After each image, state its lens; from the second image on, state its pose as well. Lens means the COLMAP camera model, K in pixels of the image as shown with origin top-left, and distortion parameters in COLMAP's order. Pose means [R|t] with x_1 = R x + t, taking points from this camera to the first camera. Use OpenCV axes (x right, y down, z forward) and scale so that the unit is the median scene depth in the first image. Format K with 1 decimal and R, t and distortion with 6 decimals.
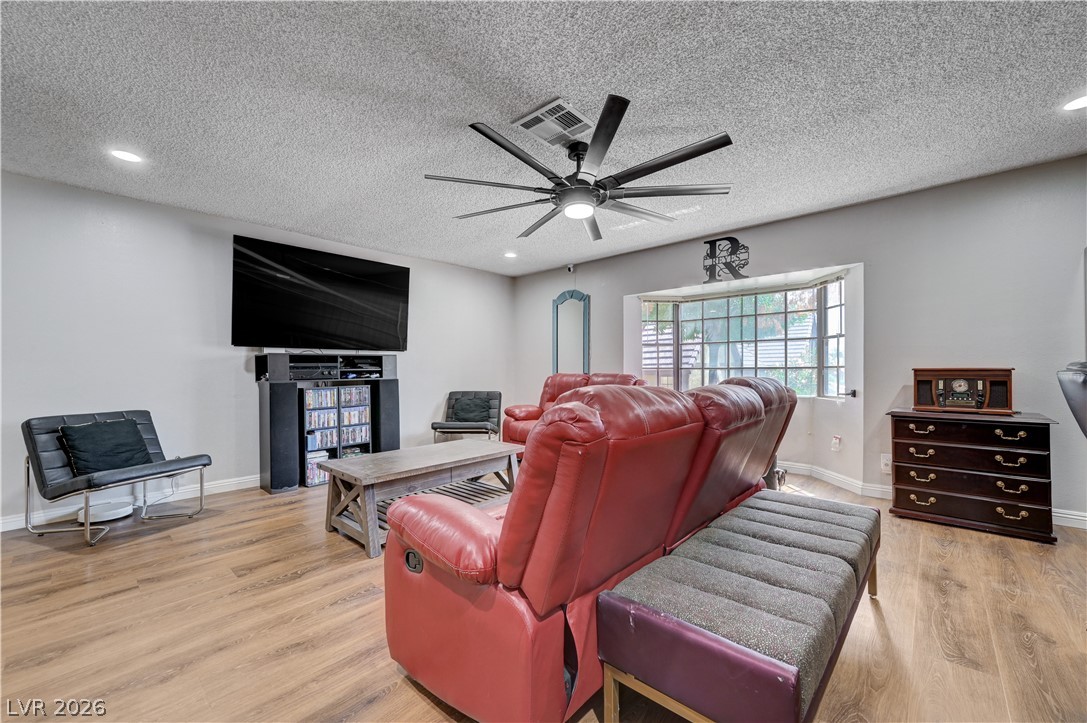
lens RADIAL K [[430.8, 0, 548.5], [0, 430.8, 365.9], [0, 0, 1]] dist [-0.004636, -0.000223]
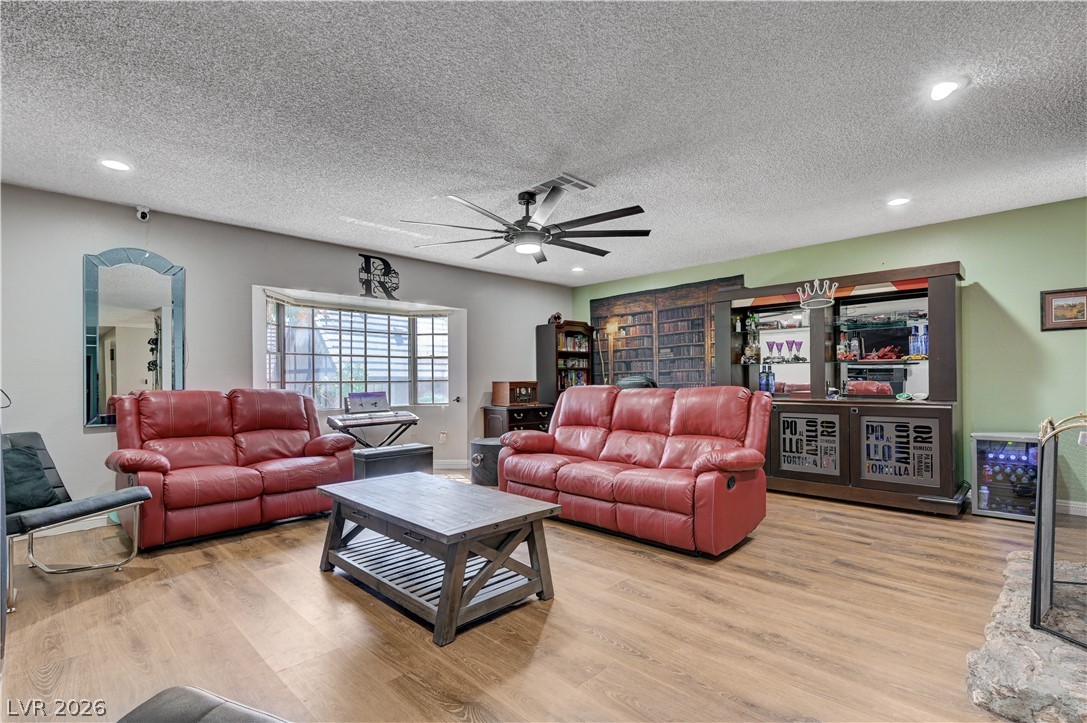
lens RADIAL K [[499.3, 0, 551.6], [0, 499.3, 368.9], [0, 0, 1]] dist [-0.003345, 0.000422]
pose [[0.036215, 0.030618, 0.998875, -0.799956], [0.000520, 0.999530, -0.030657, 0.012421], [-0.999344, 0.001629, 0.036182, 0.542522]]
